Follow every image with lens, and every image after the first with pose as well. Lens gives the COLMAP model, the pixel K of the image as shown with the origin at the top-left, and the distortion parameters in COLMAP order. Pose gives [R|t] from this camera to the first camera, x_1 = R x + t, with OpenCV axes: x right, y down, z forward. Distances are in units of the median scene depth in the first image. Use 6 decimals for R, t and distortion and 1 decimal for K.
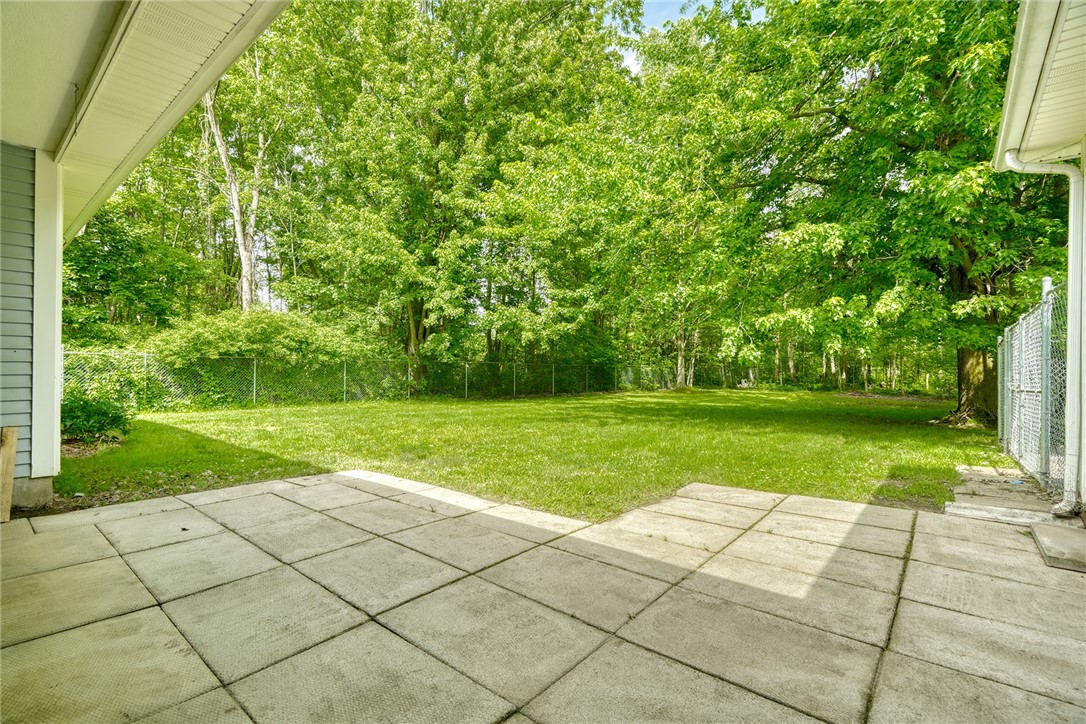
lens RADIAL K [[497.2, 0, 537.6], [0, 497.2, 364.0], [0, 0, 1]] dist [-0.004473, 0.001429]
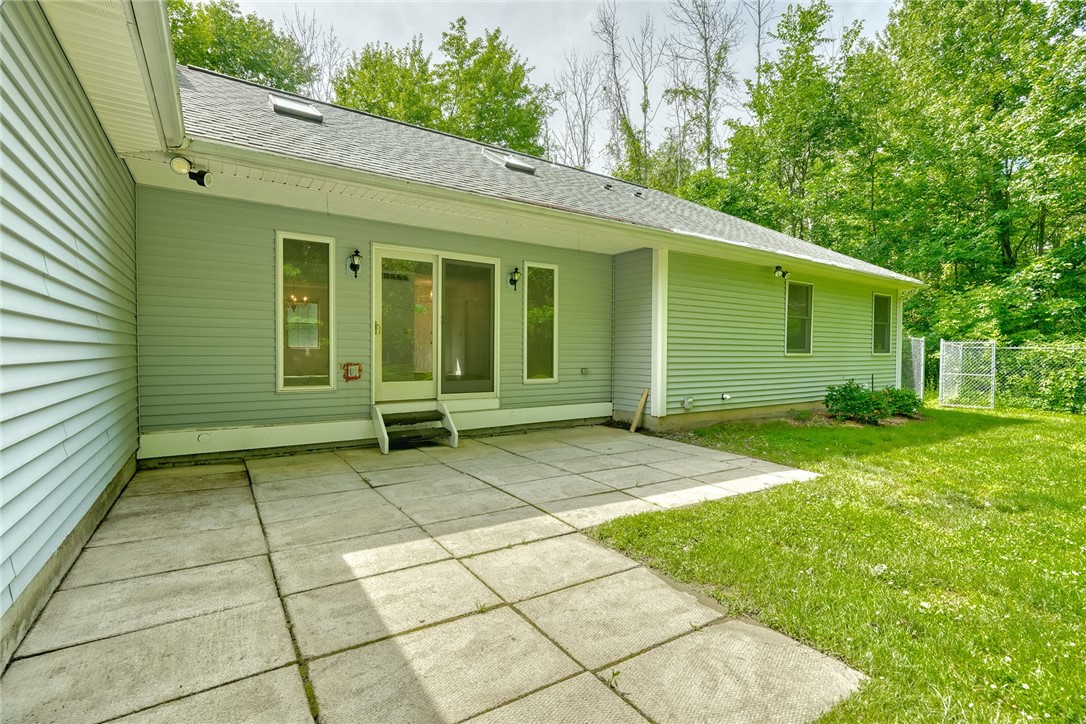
lens RADIAL K [[497.2, 0, 537.6], [0, 497.2, 364.0], [0, 0, 1]] dist [-0.004473, 0.001429]
pose [[-0.286077, 0.014662, -0.958095, 1.167150], [-0.006071, 0.999835, 0.017114, -0.003869], [0.958188, 0.010712, -0.285940, 1.358657]]
